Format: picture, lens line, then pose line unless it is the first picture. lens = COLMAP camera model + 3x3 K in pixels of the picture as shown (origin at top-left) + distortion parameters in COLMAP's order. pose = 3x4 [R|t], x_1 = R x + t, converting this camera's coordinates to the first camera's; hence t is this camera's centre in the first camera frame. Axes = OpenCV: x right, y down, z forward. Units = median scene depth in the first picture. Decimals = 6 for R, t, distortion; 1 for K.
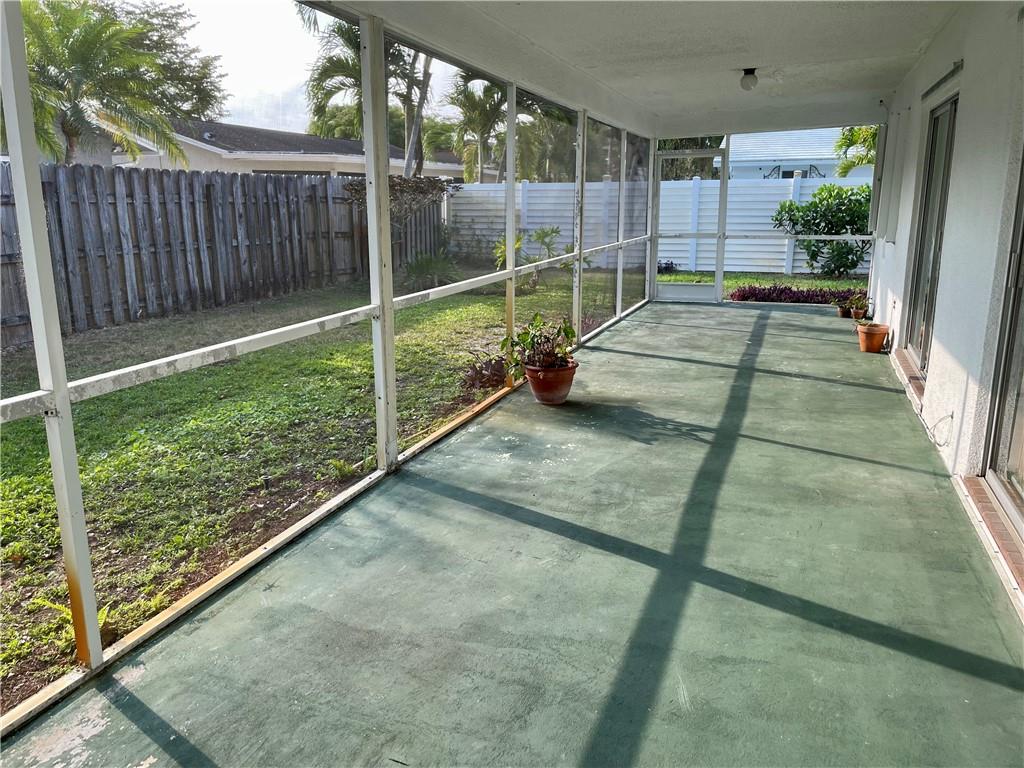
lens RADIAL K [[770.8, 0, 503.3], [0, 770.8, 369.9], [0, 0, 1]] dist [0.093843, -0.125278]
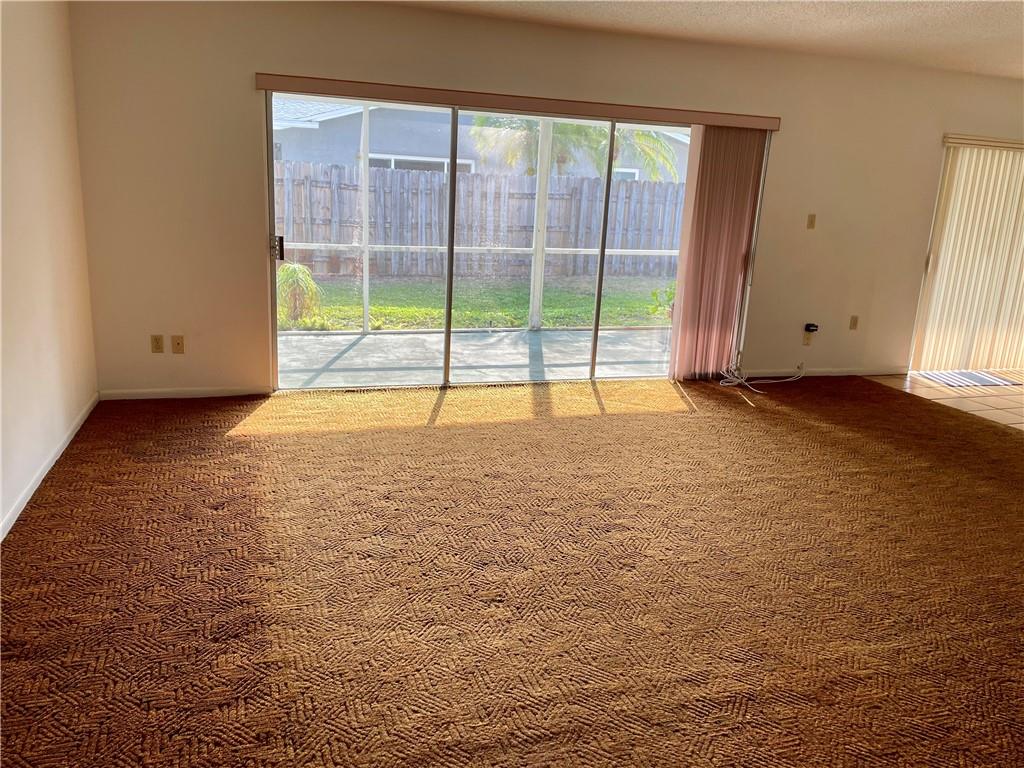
lens RADIAL K [[770.8, 0, 503.3], [0, 770.8, 369.9], [0, 0, 1]] dist [0.093843, -0.125278]
pose [[0.617804, 0.216065, -0.756065, 0.644239], [-0.221470, 0.970396, 0.096346, 0.024493], [0.754500, 0.107923, 0.647366, -0.185225]]
